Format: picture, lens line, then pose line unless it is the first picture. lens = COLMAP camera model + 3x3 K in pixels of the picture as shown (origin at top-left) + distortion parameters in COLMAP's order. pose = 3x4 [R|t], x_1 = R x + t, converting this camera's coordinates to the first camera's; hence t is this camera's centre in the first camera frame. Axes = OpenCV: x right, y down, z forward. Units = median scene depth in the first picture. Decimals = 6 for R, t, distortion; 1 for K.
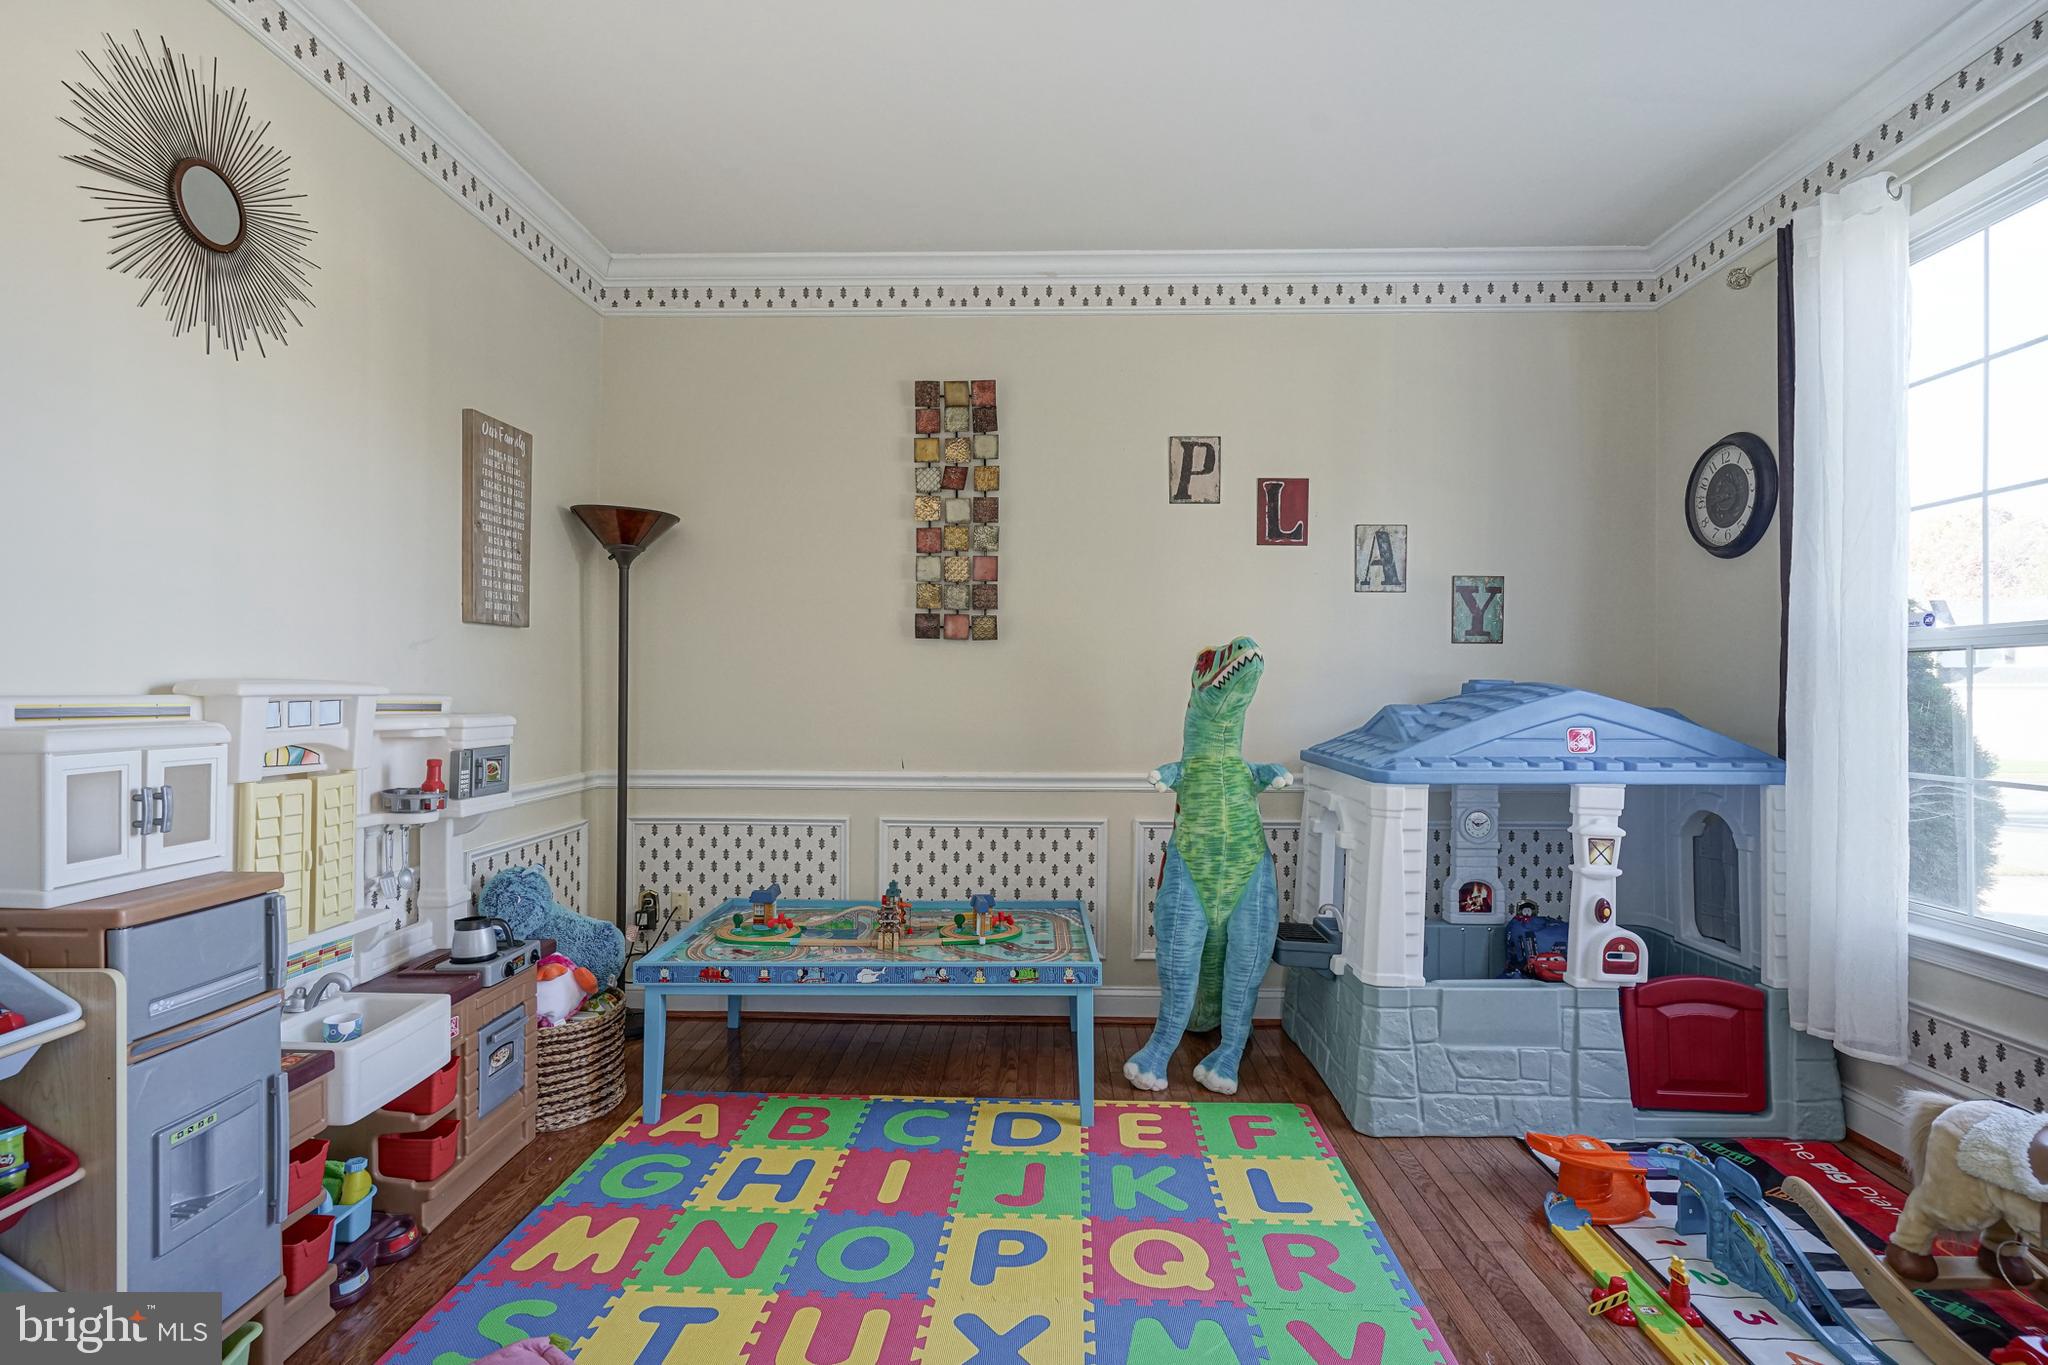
lens RADIAL K [[987.3, 0, 1024.9], [0, 987.3, 693.1], [0, 0, 1]] dist [-0.013613, 0.006905]
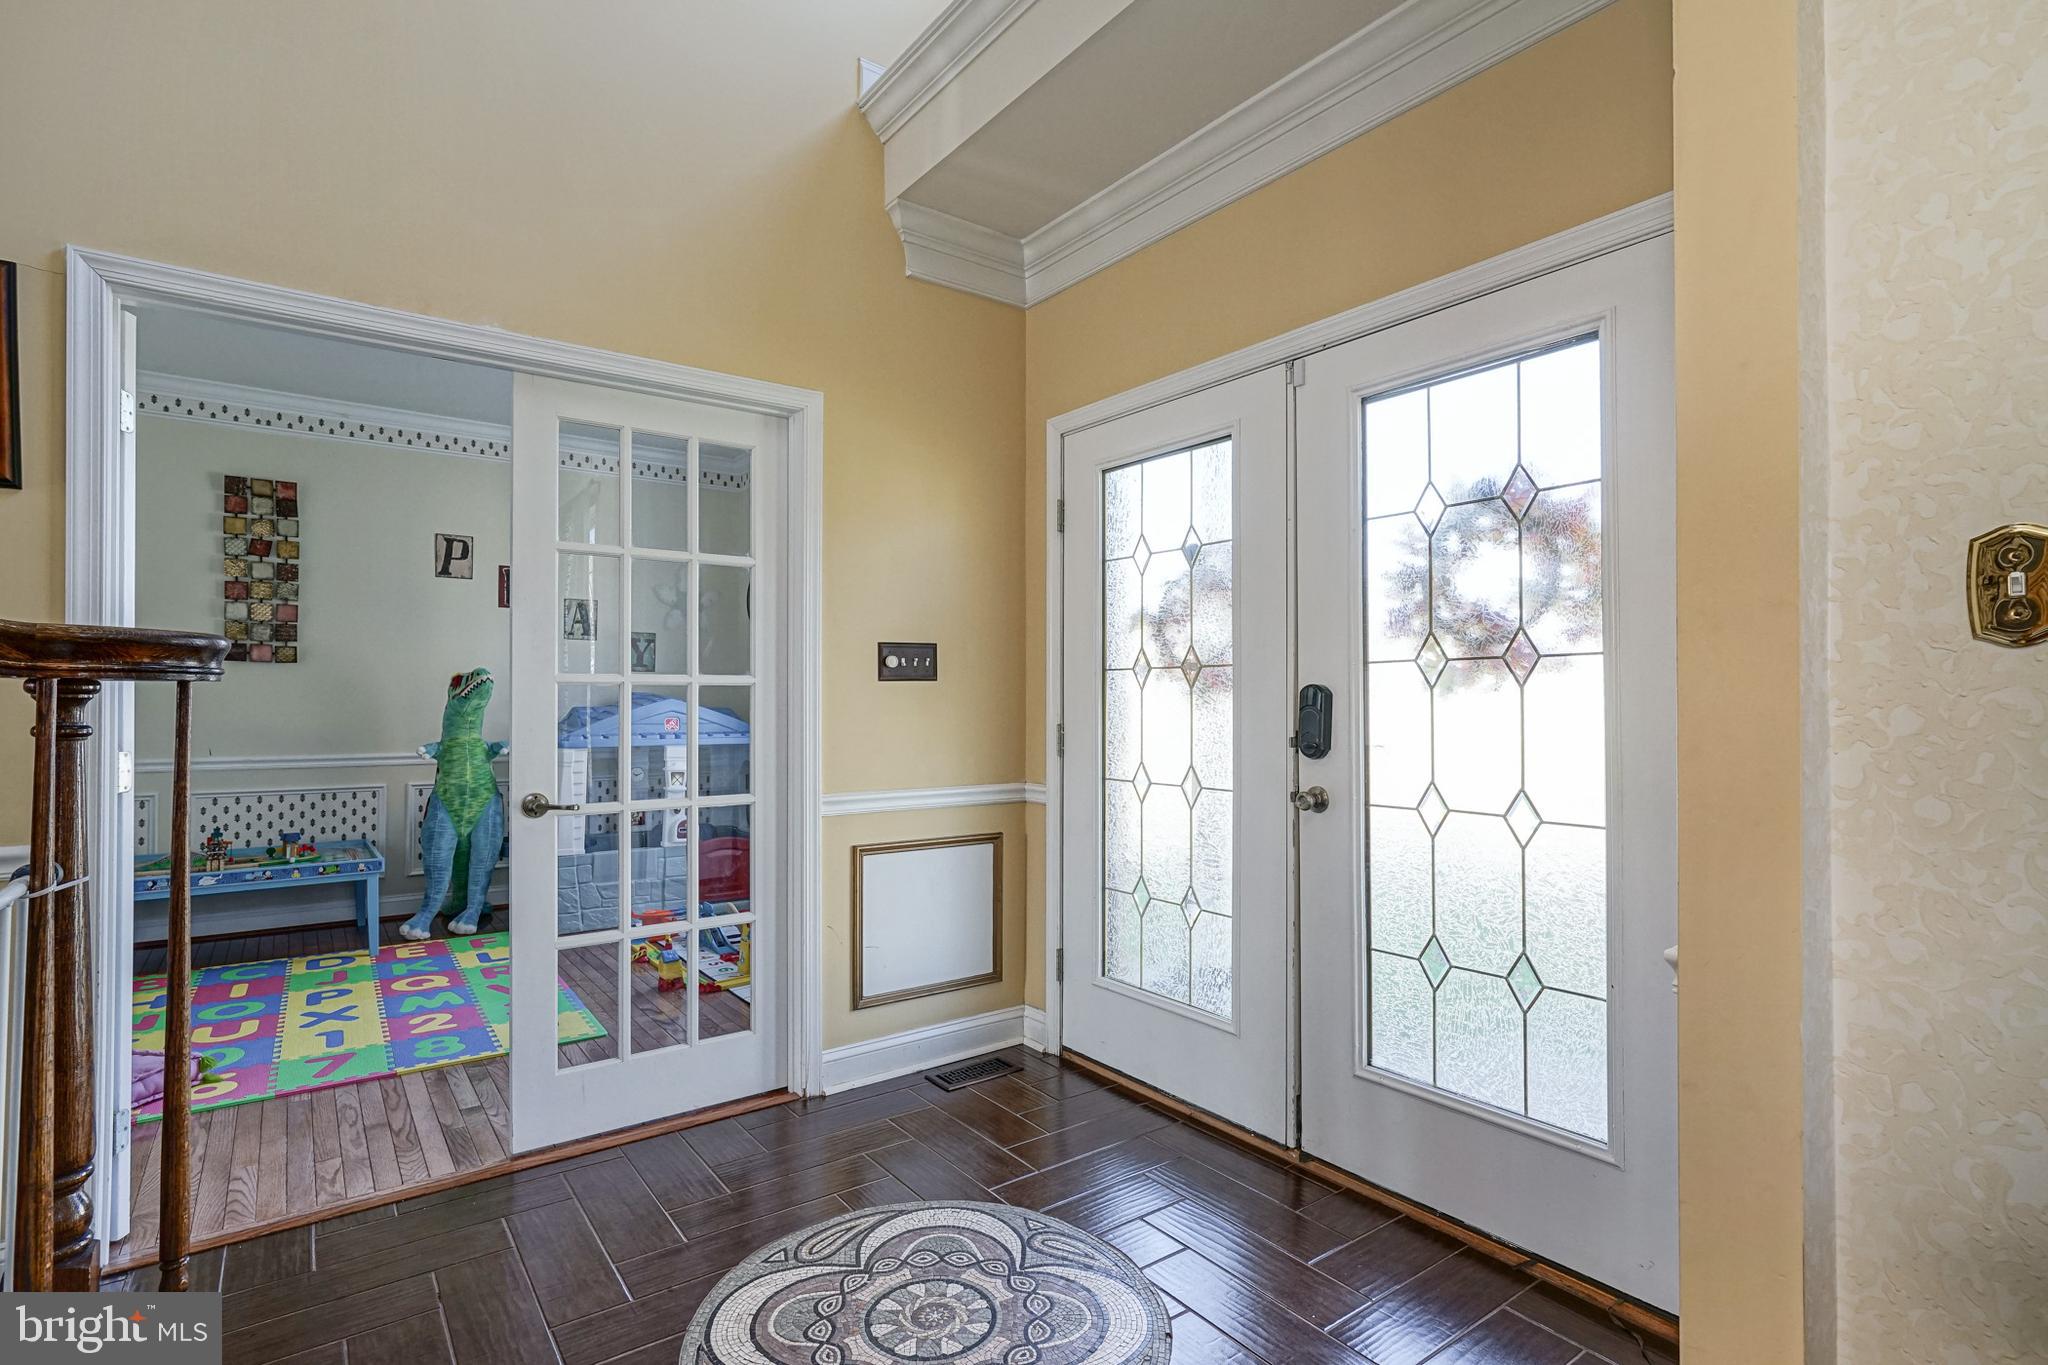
lens RADIAL K [[987.3, 0, 1024.9], [0, 987.3, 693.1], [0, 0, 1]] dist [-0.013613, 0.006905]
pose [[0.784940, 0.004823, 0.619553, -0.081745], [-0.000390, 0.999973, -0.007291, -0.000321], [-0.619571, 0.005481, 0.784921, -0.781433]]
